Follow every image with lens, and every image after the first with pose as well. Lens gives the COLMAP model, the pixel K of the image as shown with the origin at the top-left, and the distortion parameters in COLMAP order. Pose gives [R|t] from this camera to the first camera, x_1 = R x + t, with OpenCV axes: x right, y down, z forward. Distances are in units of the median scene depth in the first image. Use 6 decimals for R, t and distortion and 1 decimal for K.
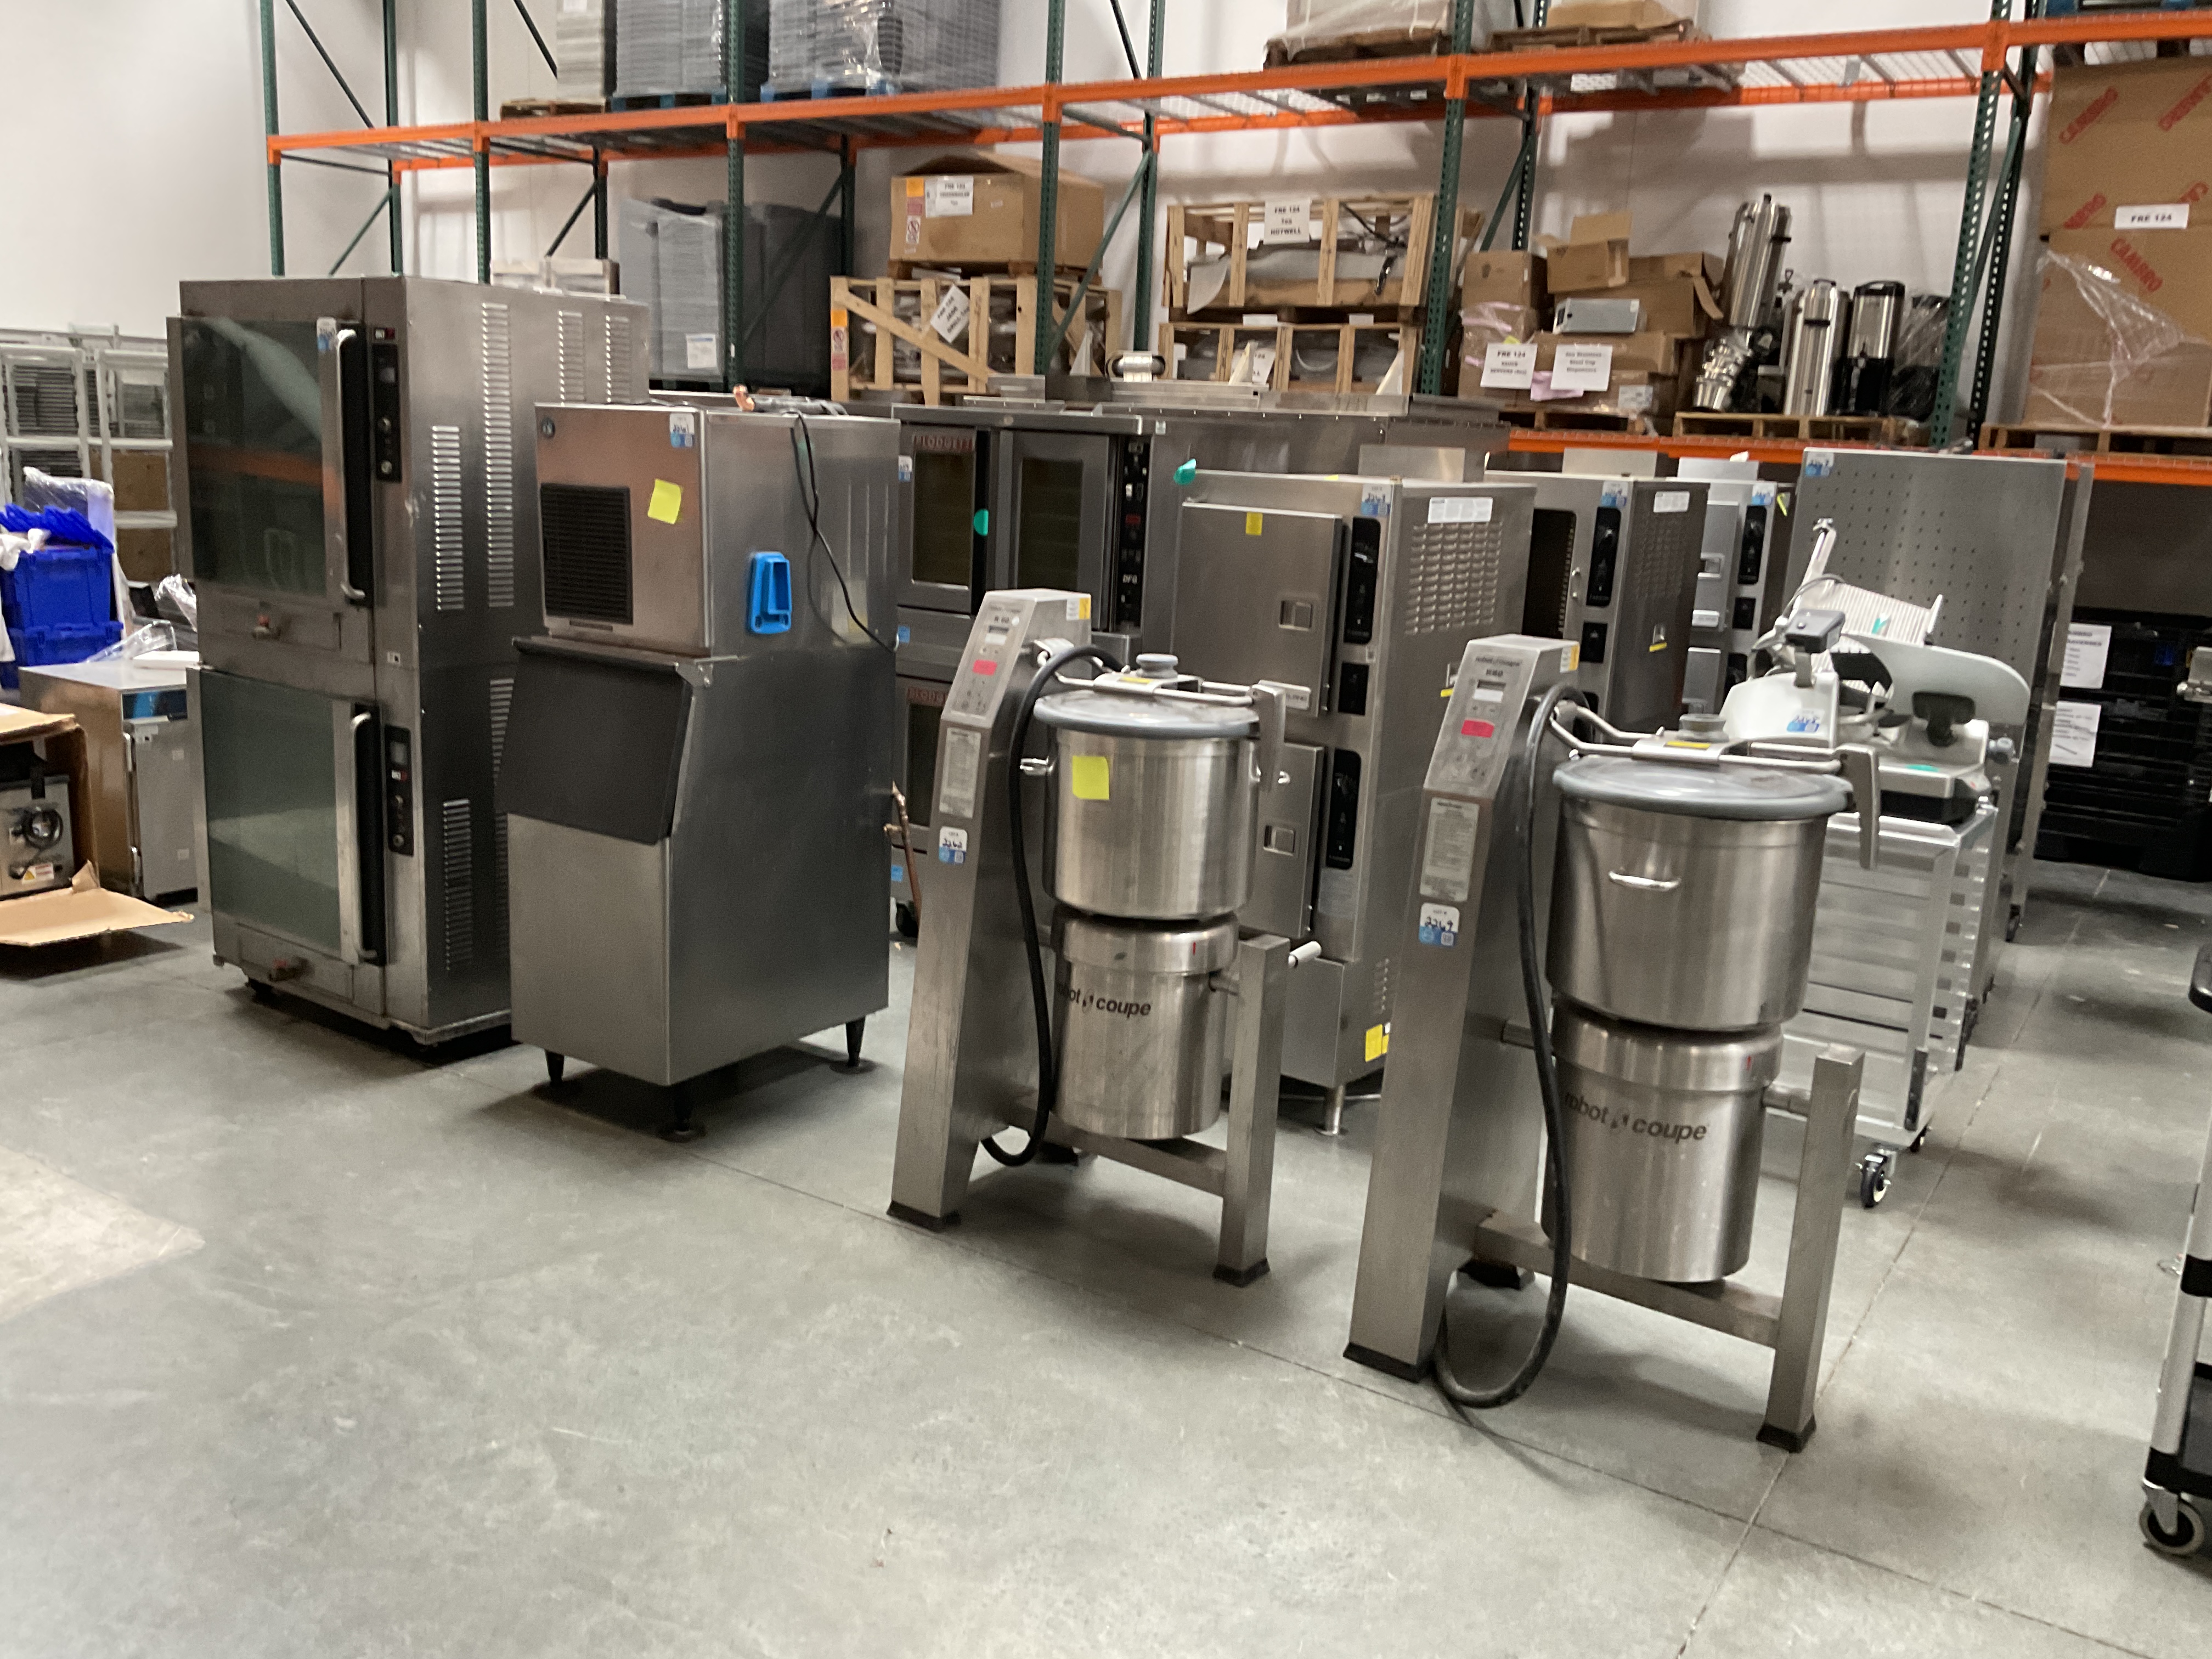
lens RADIAL K [[1849.4, 0, 1106.0], [0, 1849.4, 829.5], [0, 0, 1]] dist [0.070762, -0.121717]
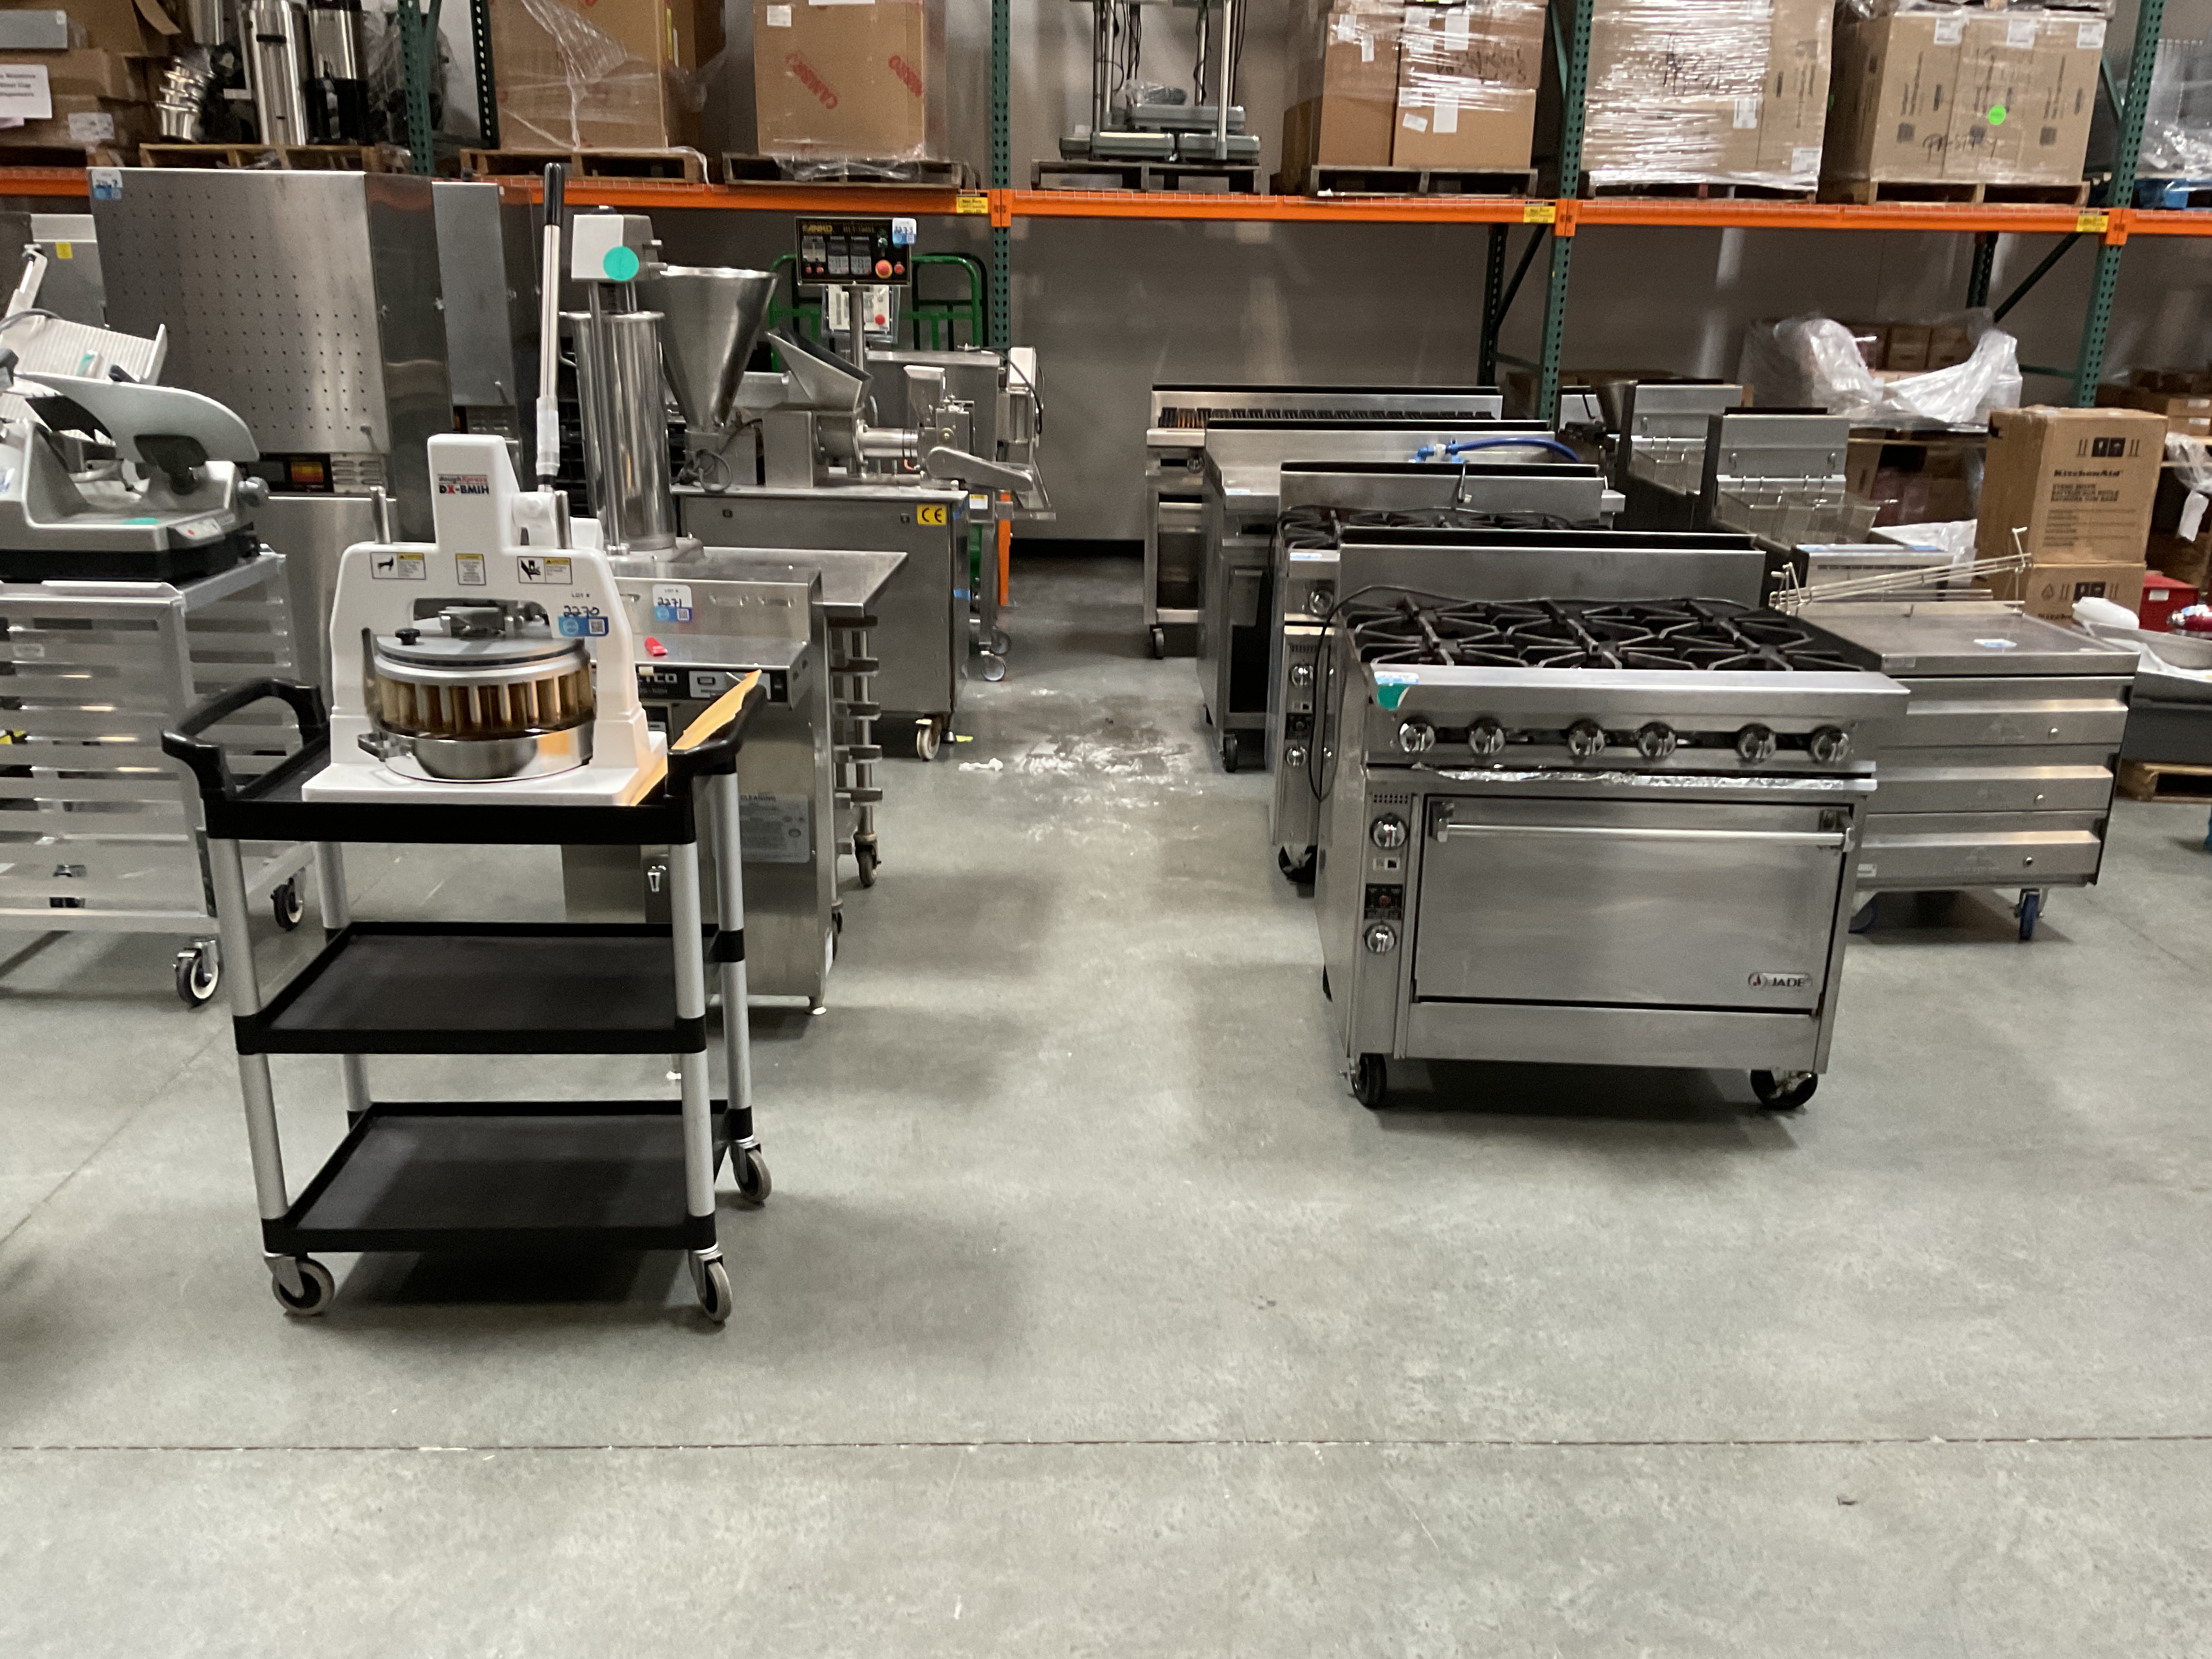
lens RADIAL K [[1872.8, 0, 1106.0], [0, 1872.8, 829.5], [0, 0, 1]] dist [-0.007855, 0.001756]
pose [[0.829187, -0.205282, 0.519911, 0.165373], [0.142217, 0.976992, 0.158939, 0.017855], [-0.540576, -0.057850, 0.839304, -0.005070]]
